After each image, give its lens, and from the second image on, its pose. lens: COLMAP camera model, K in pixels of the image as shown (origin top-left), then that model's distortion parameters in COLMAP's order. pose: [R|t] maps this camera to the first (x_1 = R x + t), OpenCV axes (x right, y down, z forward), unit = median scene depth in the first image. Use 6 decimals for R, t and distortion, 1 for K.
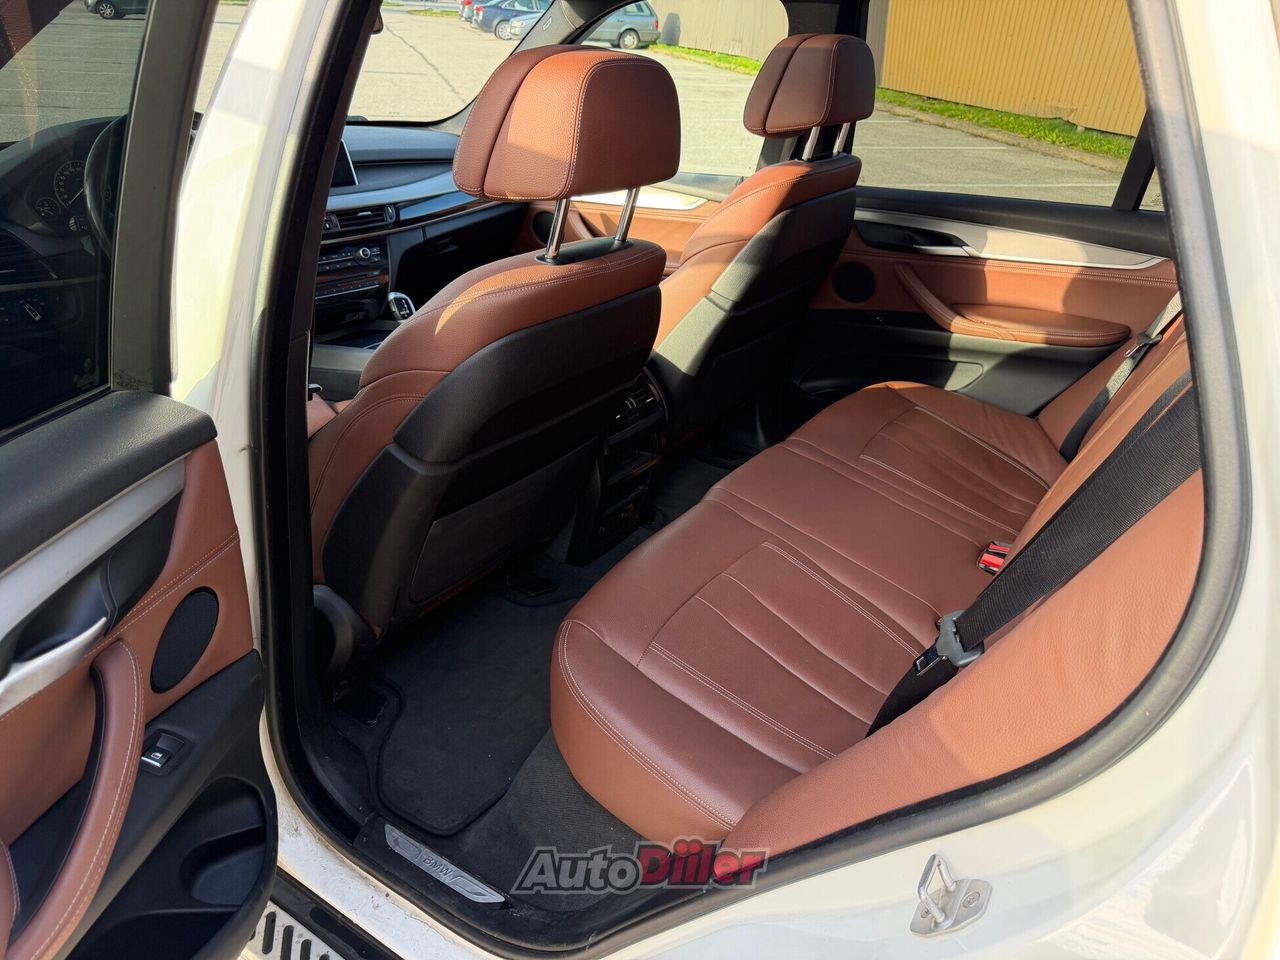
lens RADIAL K [[921.2, 0, 634.9], [0, 921.2, 480.5], [0, 0, 1]] dist [0.007366, -0.017028]
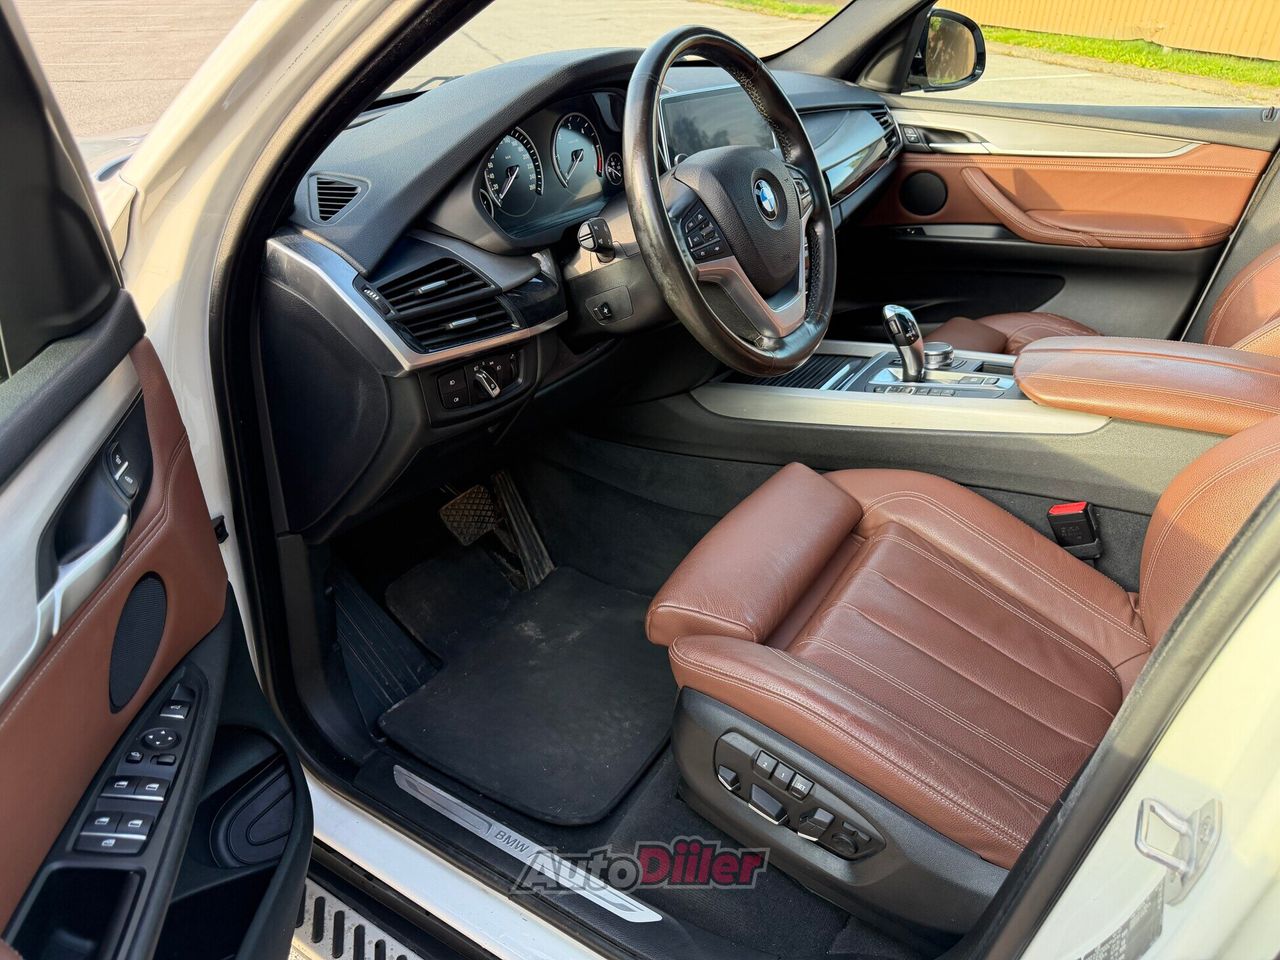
lens RADIAL K [[921.2, 0, 629.0], [0, 921.2, 479.3], [0, 0, 1]] dist [0.007366, -0.017028]
pose [[0.998707, -0.050812, -0.001229, -0.470060], [0.050816, 0.997679, 0.045334, -0.123261], [-0.001078, -0.045338, 0.998971, 0.344133]]
